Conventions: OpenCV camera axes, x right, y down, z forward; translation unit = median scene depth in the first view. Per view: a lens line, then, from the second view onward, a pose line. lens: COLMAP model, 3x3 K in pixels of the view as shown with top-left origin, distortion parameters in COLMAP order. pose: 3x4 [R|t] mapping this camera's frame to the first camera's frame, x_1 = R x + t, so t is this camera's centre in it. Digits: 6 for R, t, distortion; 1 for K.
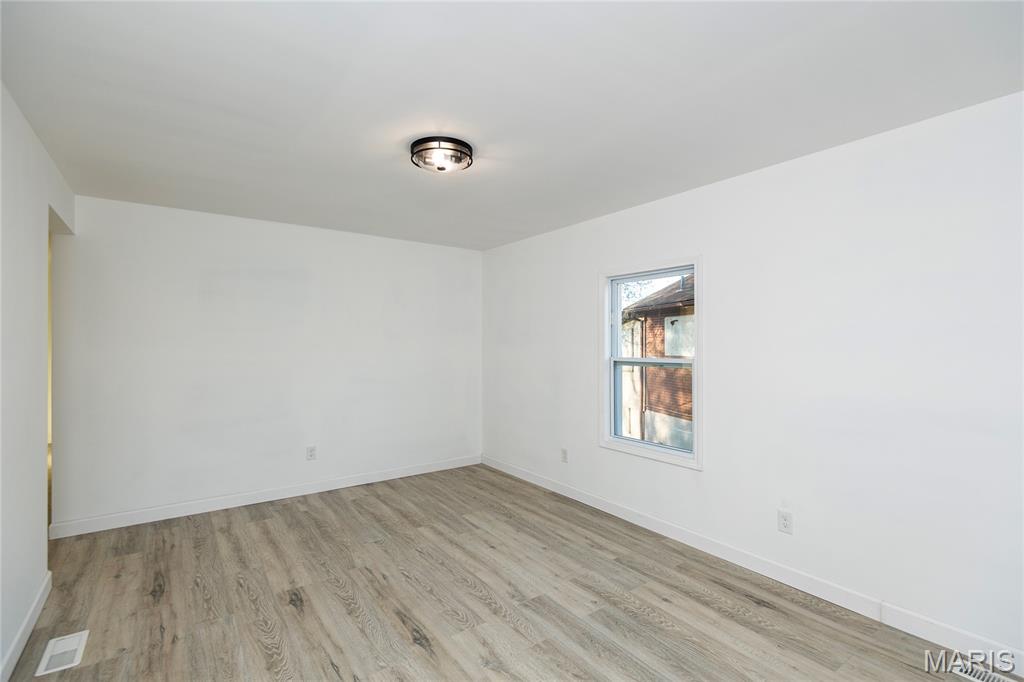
lens RADIAL K [[475.4, 0, 505.0], [0, 475.4, 334.4], [0, 0, 1]] dist [0.026456, -0.012804]
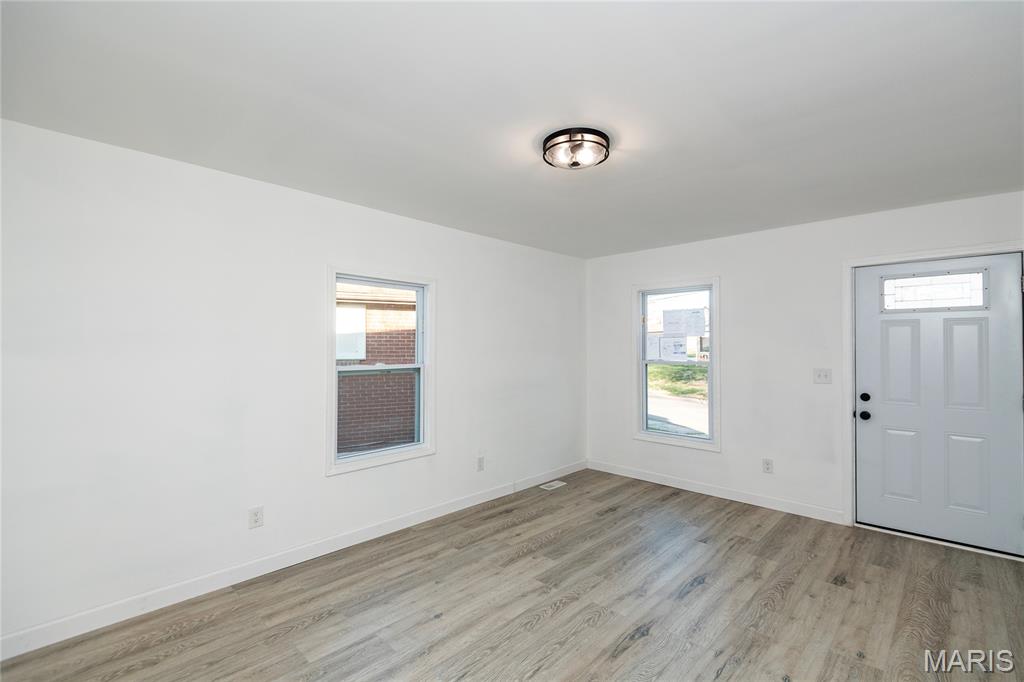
lens RADIAL K [[475.4, 0, 491.2], [0, 475.4, 342.6], [0, 0, 1]] dist [0.026456, -0.012804]
pose [[-0.181849, 0.008656, 0.983288, -0.796110], [-0.014445, 0.999830, -0.011473, 0.010646], [-0.983220, -0.016290, -0.181693, 1.047885]]
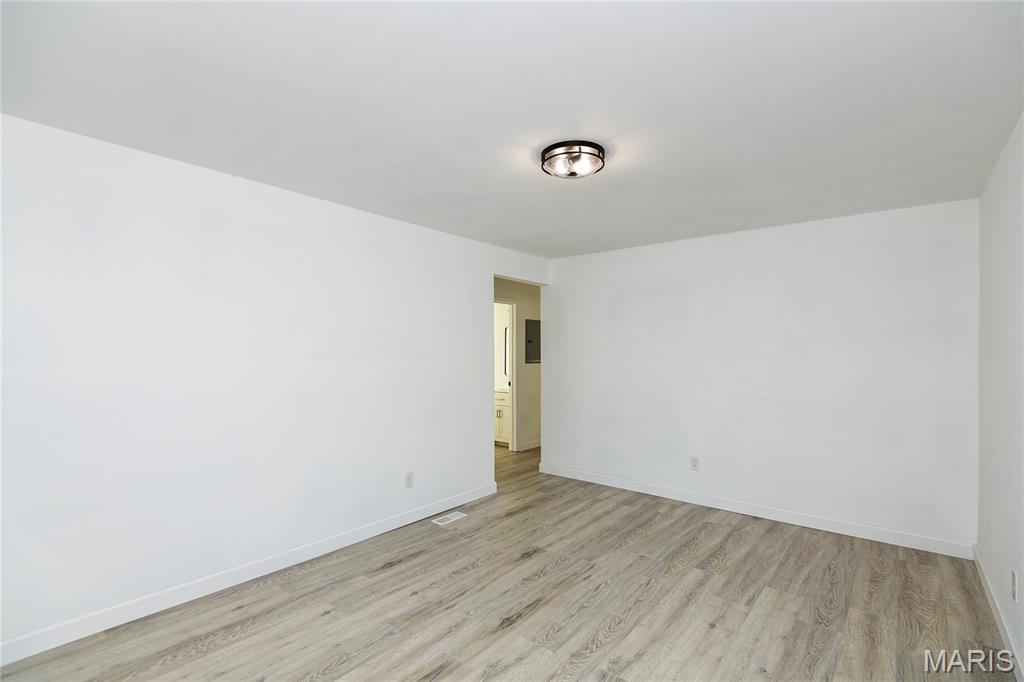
lens RADIAL K [[475.4, 0, 510.2], [0, 475.4, 347.3], [0, 0, 1]] dist [0.026456, -0.012804]
pose [[0.278882, -0.003309, -0.960320, 0.600820], [0.006379, 0.999978, -0.001593, 0.008675], [0.960304, -0.005682, 0.278897, 0.481321]]
